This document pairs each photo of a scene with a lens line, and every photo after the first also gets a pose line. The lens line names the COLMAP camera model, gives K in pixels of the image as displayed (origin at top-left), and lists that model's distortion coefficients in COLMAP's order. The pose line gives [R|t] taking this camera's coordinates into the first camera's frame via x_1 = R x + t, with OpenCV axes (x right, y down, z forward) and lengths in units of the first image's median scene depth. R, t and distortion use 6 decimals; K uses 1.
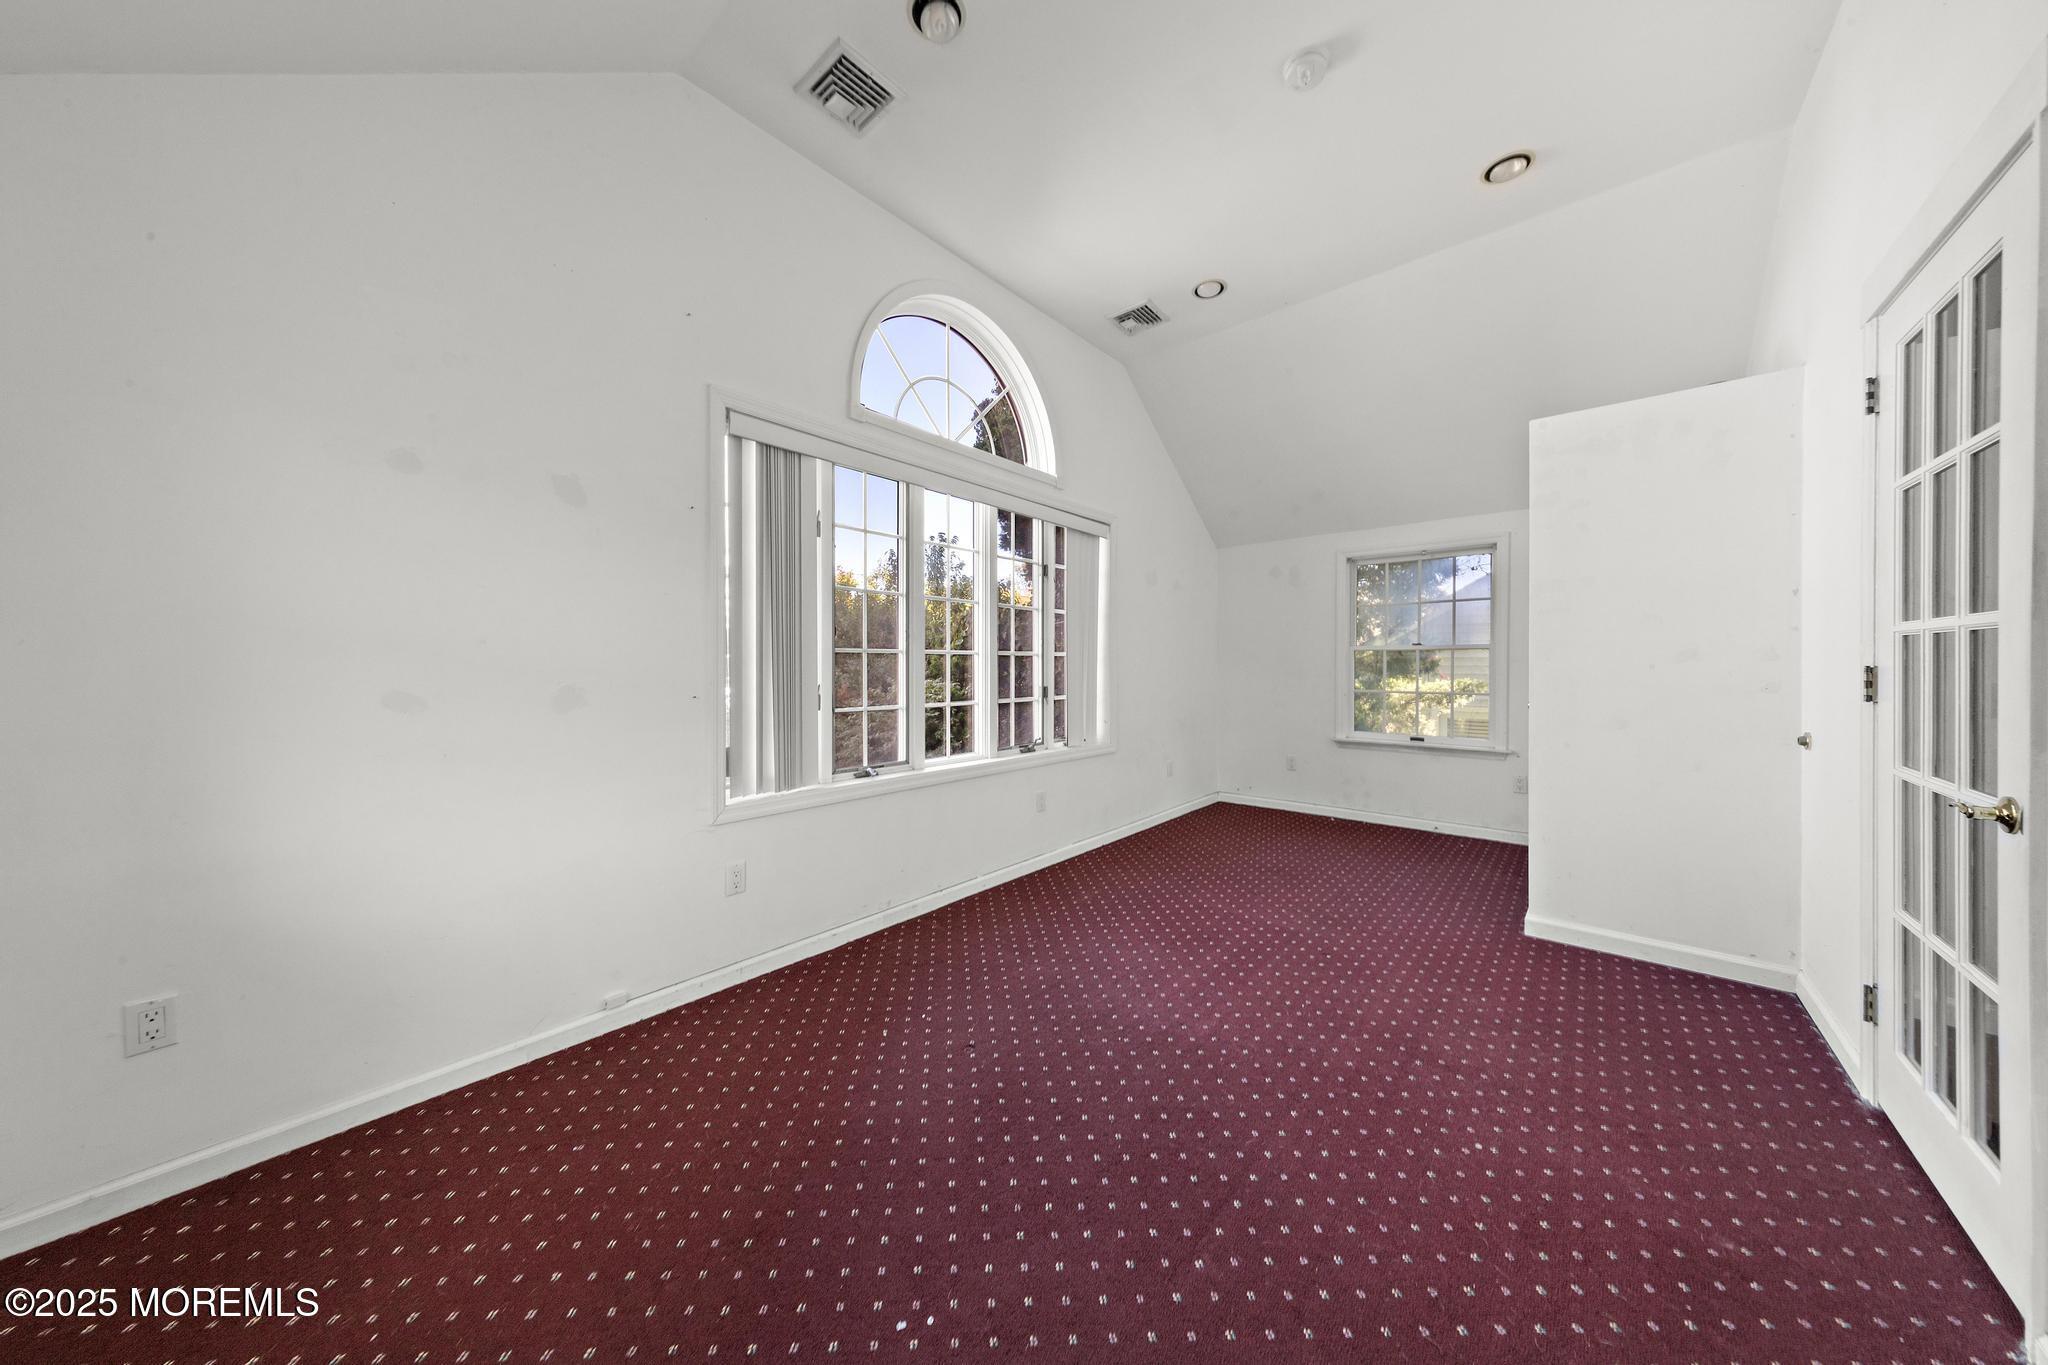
lens RADIAL K [[649.7, 0, 1030.9], [0, 649.7, 671.5], [0, 0, 1]] dist [-0.000309, -0.000060]
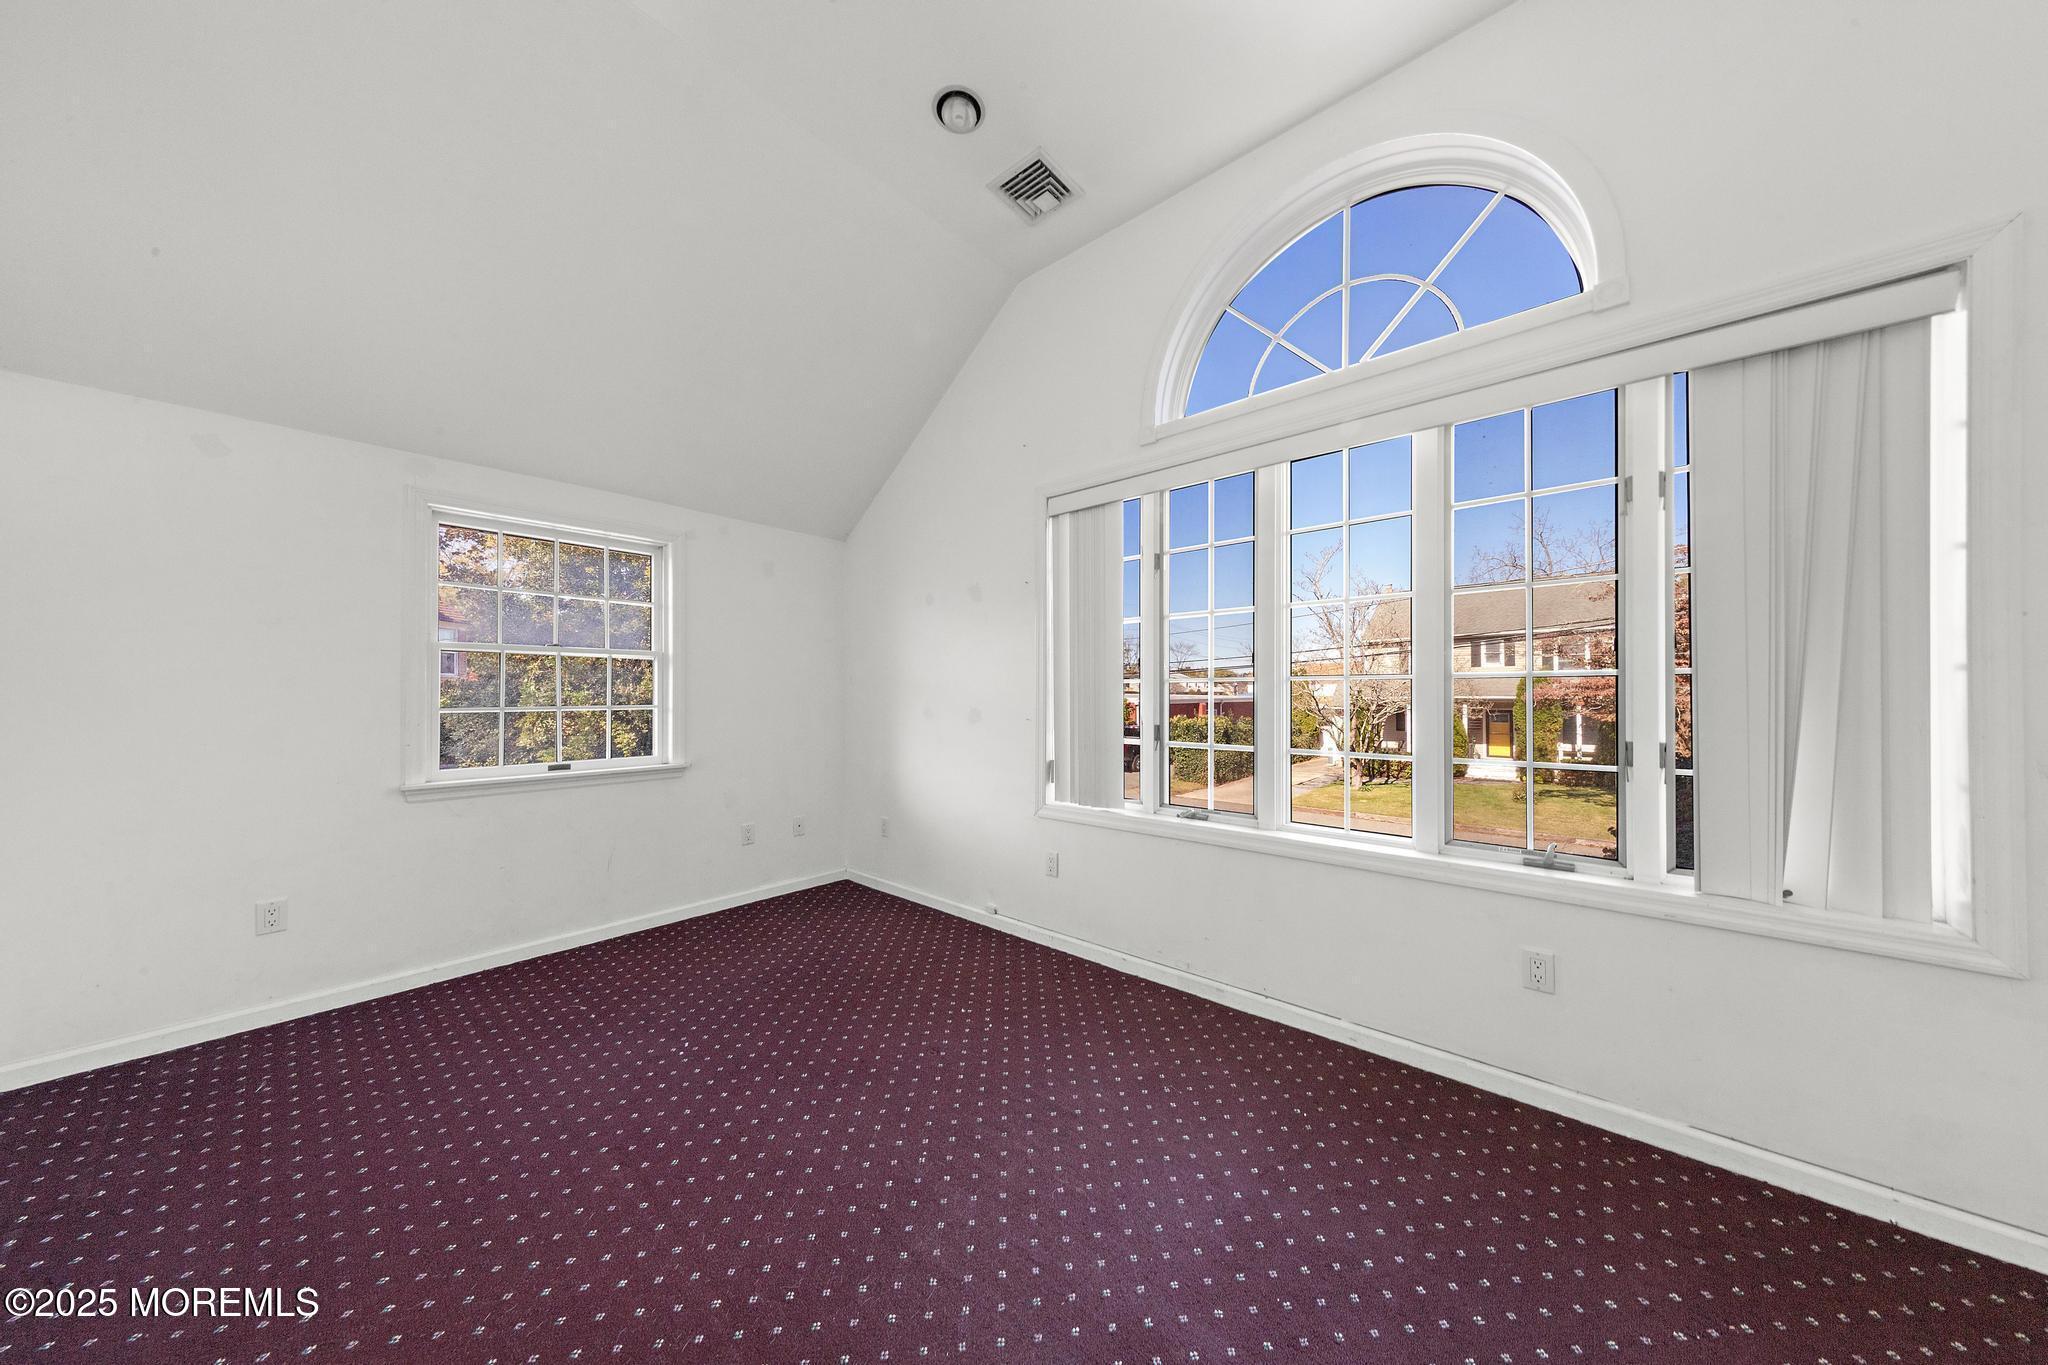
lens RADIAL K [[646.0, 0, 1036.5], [0, 646.0, 695.9], [0, 0, 1]] dist [0.008416, -0.000148]
pose [[-0.005076, -0.000767, -0.999987, 0.734218], [-0.012099, 0.999927, -0.000706, -0.007643], [0.999914, 0.012096, -0.005084, 0.881401]]
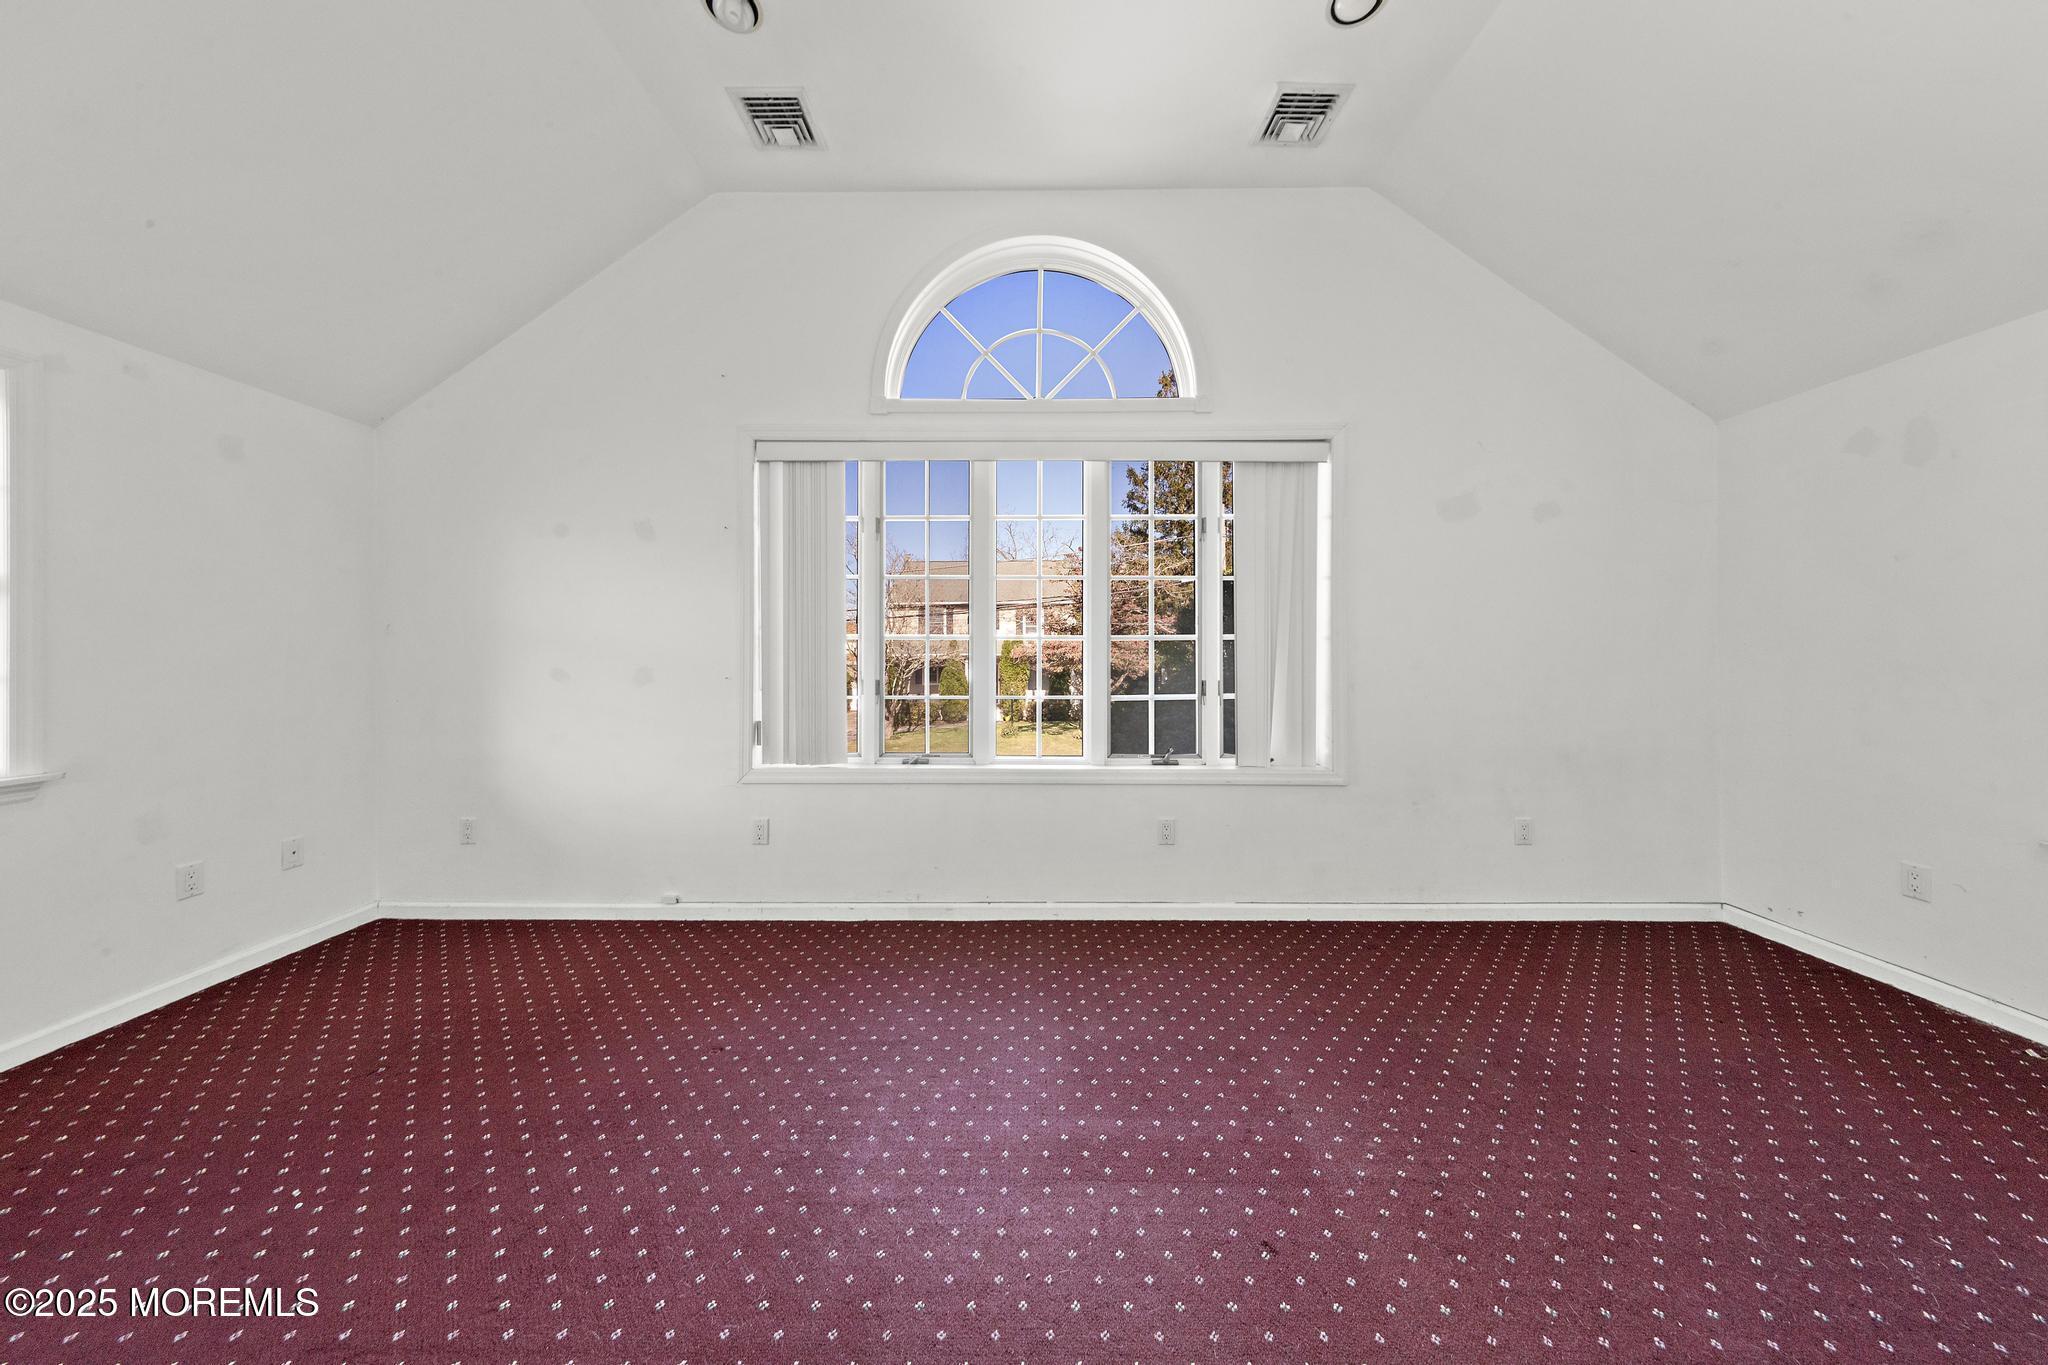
lens RADIAL K [[654.0, 0, 1026.2], [0, 654.0, 657.2], [0, 0, 1]] dist [0.004460, -0.000106]
pose [[0.641672, 0.002442, -0.766975, 0.707814], [-0.006926, 0.999973, -0.002611, -0.001483], [0.766948, 0.006988, 0.641672, 0.545047]]
